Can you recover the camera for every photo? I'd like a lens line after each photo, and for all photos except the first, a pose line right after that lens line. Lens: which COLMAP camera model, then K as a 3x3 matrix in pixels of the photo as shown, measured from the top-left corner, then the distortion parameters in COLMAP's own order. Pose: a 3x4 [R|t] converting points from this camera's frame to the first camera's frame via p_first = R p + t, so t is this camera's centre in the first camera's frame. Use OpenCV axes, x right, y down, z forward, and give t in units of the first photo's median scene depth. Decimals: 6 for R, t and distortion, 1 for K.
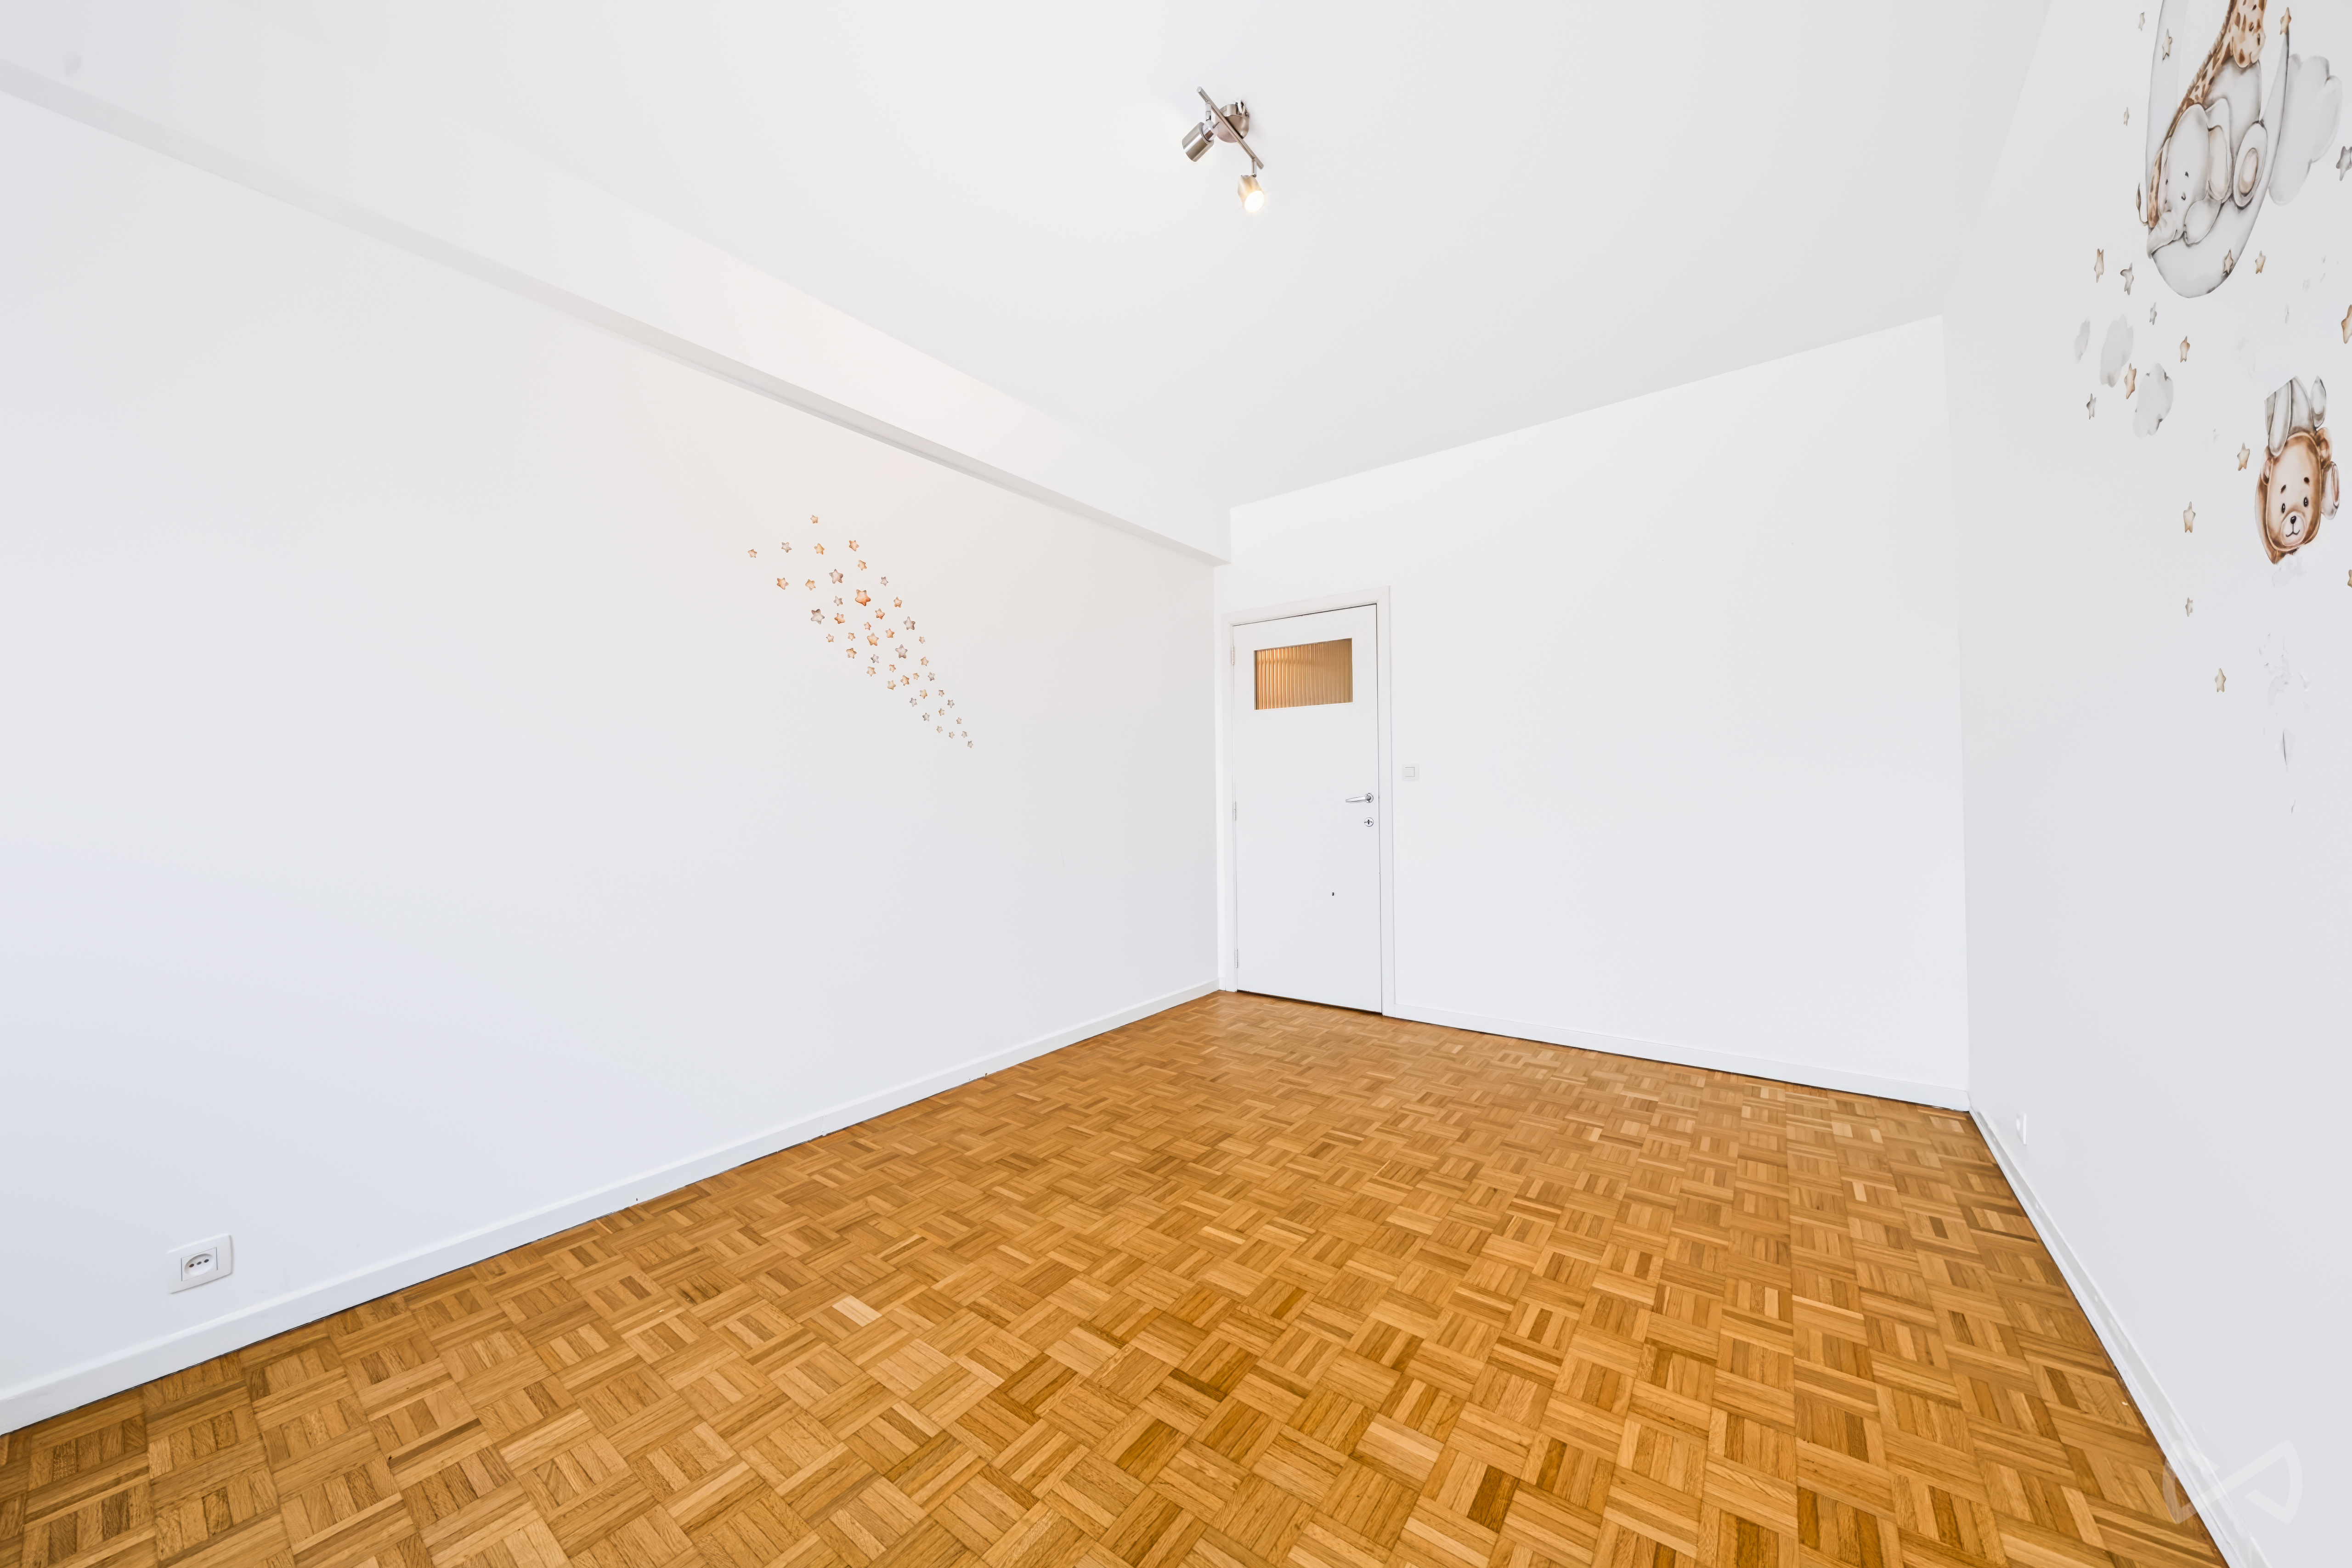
lens RADIAL K [[804.2, 0, 1172.0], [0, 804.2, 791.1], [0, 0, 1]] dist [-0.000078, -0.000010]
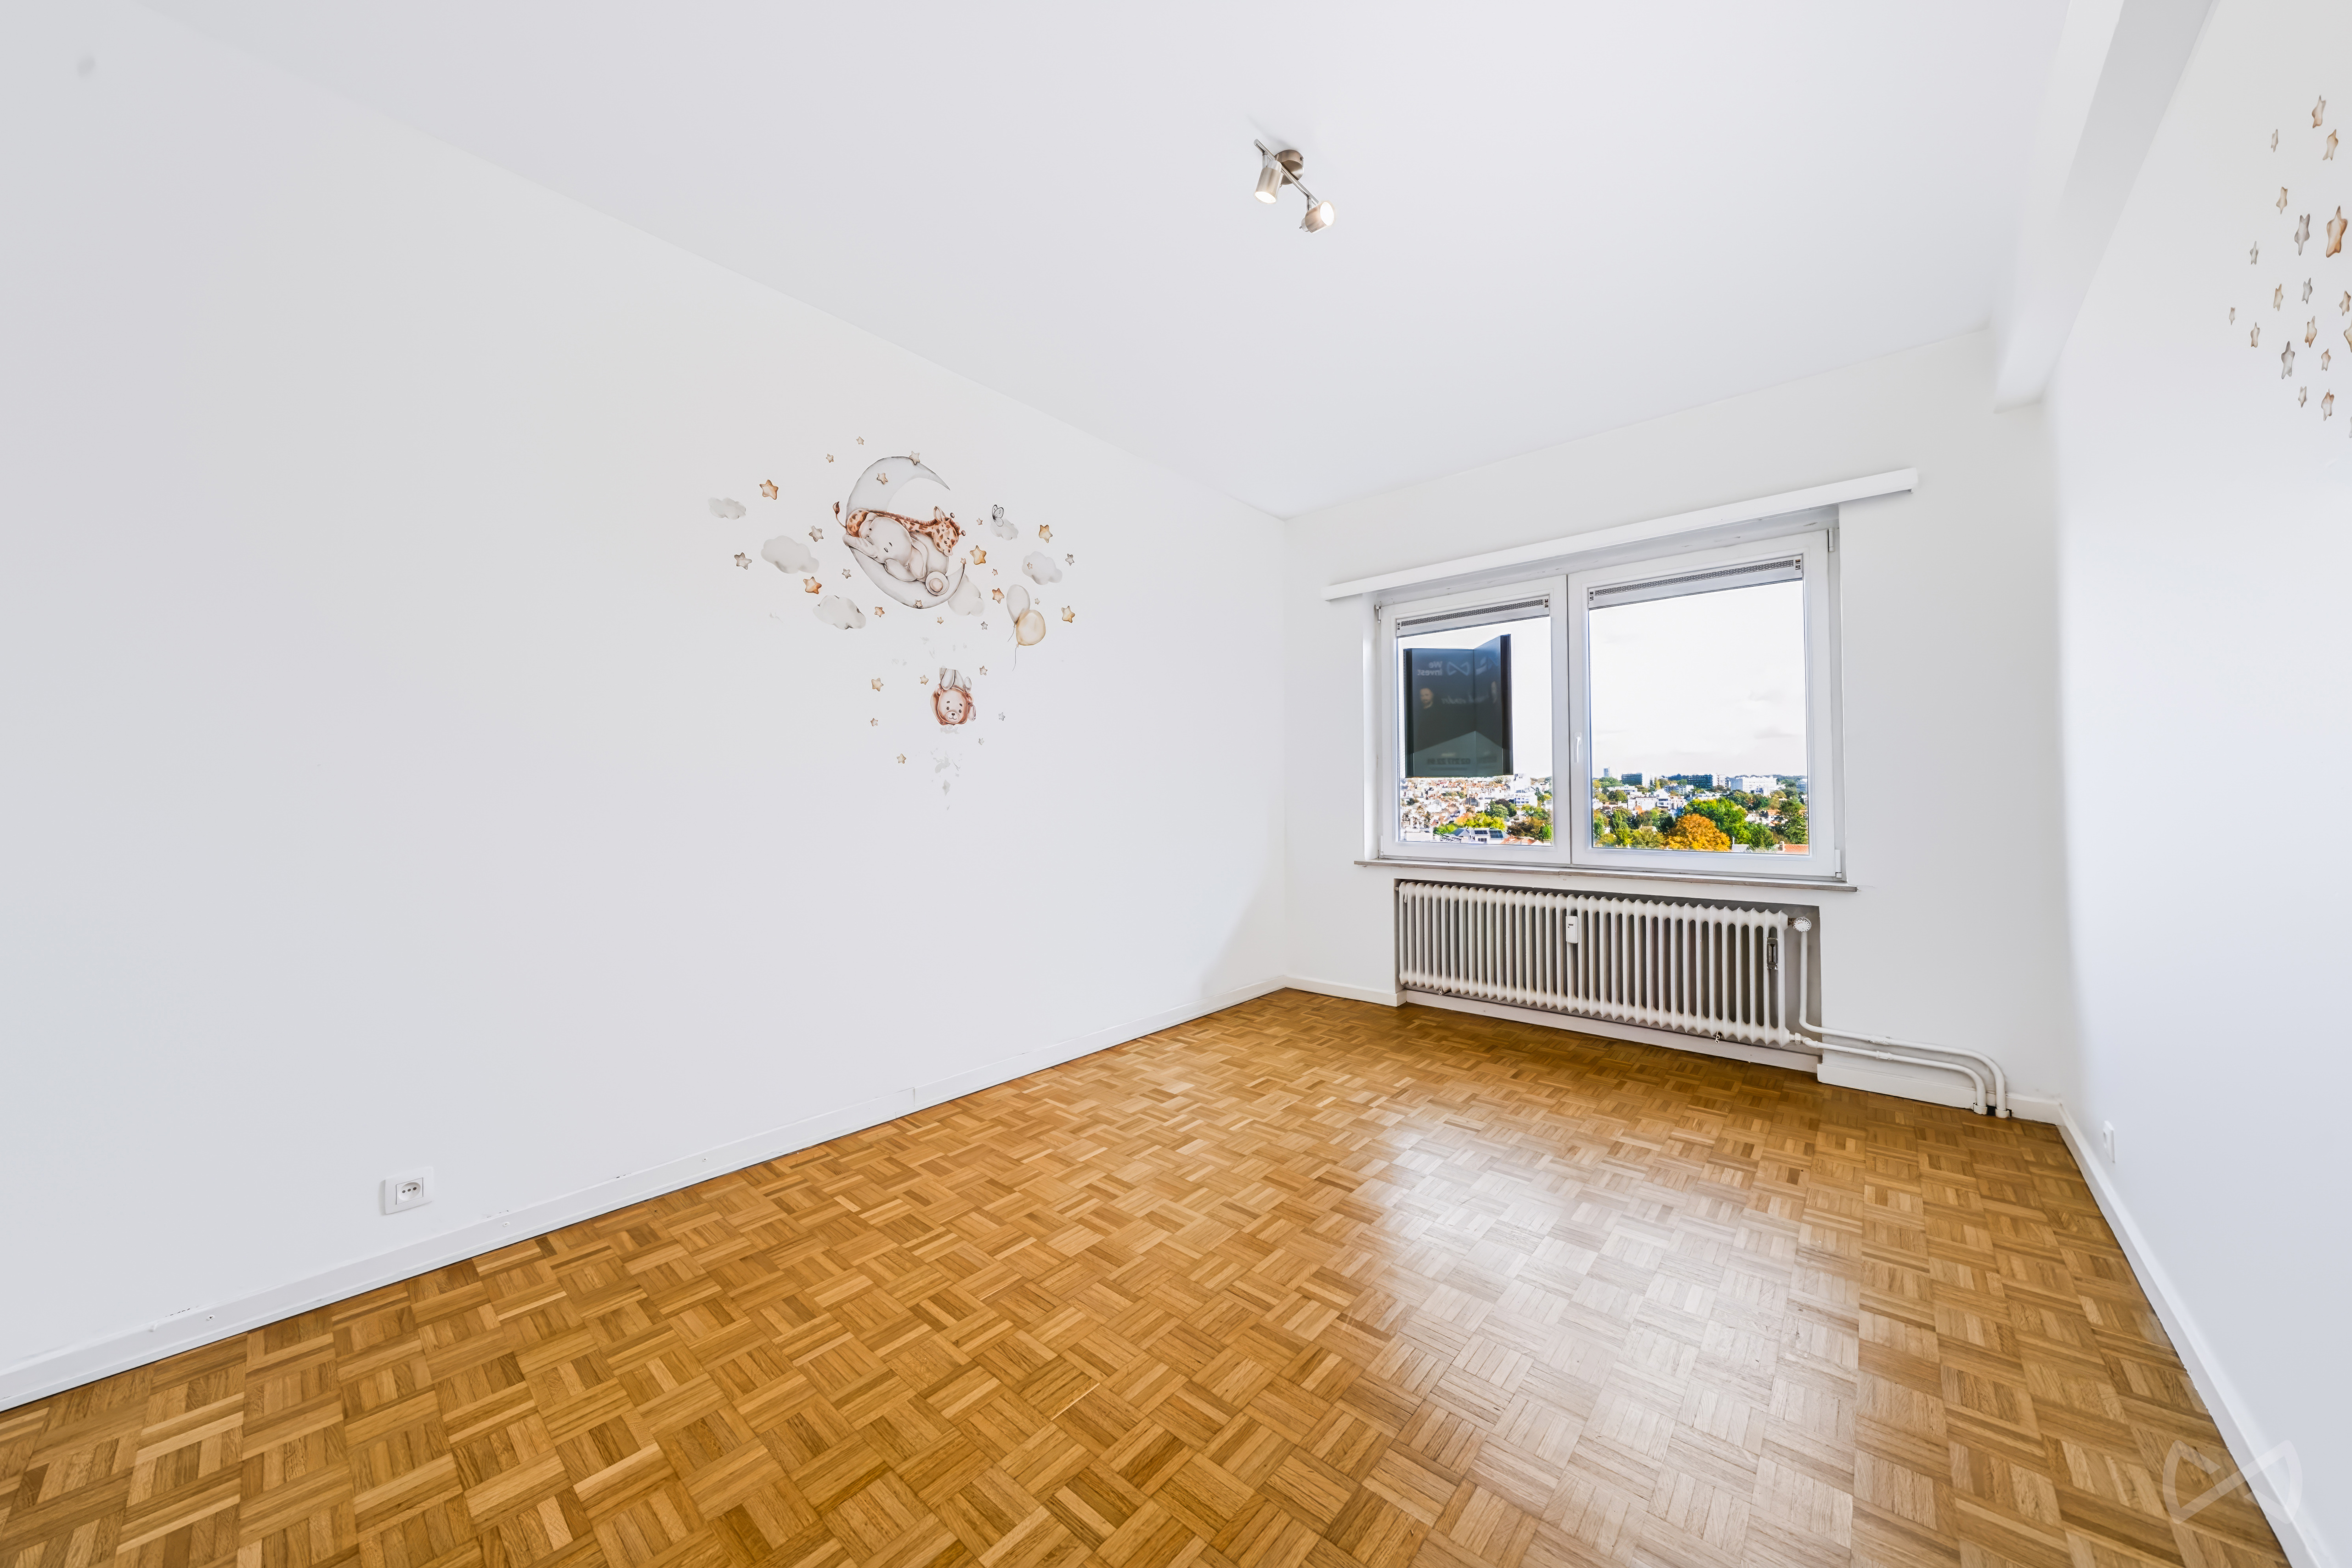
lens RADIAL K [[804.3, 0, 1168.9], [0, 804.3, 795.3], [0, 0, 1]] dist [-0.000078, -0.000010]
pose [[-0.996294, 0.020037, 0.083652, 0.146460], [0.019821, 0.999798, -0.003418, 0.000430], [-0.083703, -0.001747, -0.996489, 1.846044]]
